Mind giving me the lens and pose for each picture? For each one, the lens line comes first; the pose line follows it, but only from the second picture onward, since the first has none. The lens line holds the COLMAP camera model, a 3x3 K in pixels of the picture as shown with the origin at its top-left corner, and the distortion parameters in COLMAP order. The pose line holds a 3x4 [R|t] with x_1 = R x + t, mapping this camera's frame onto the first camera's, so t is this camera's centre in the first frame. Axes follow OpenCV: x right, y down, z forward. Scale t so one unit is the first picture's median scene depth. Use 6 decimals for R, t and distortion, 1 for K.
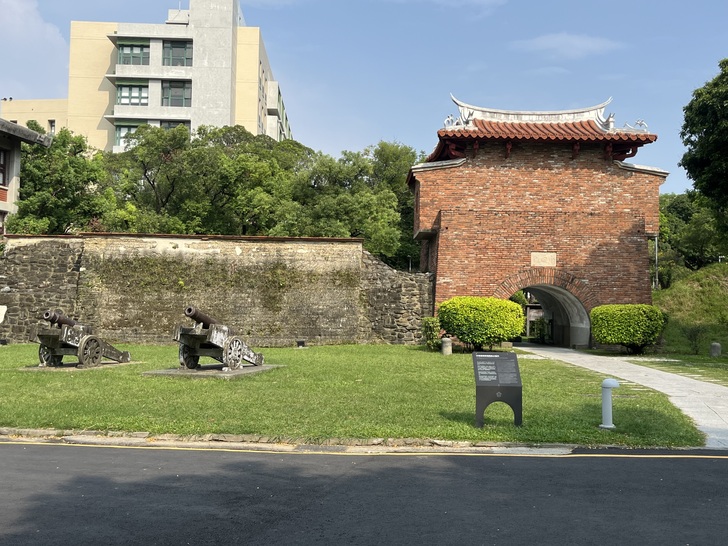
lens RADIAL K [[782.9, 0, 364.0], [0, 782.9, 273.0], [0, 0, 1]] dist [0.111429, -0.314720]
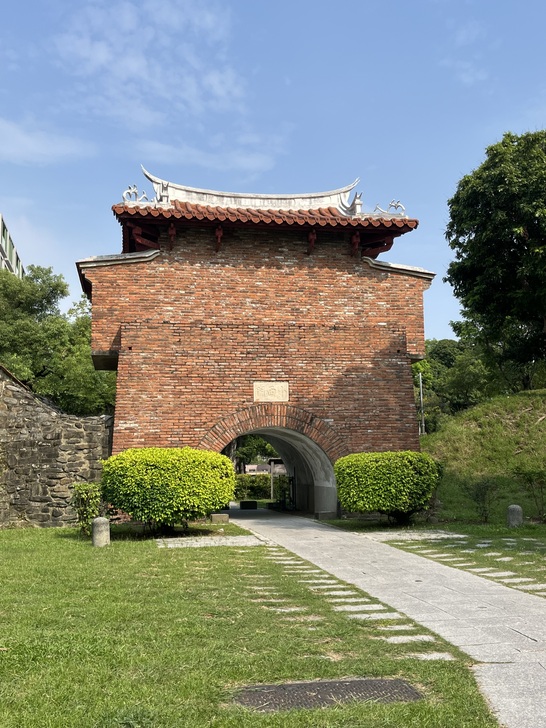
lens RADIAL K [[782.9, 0, 276.7], [0, 782.9, 376.9], [0, 0, 1]] dist [0.111429, -0.314720]
pose [[0.984580, -0.015174, 0.174274, 0.111508], [0.027352, 0.997331, -0.067689, 0.016842], [-0.172781, 0.071412, 0.982368, 0.312666]]
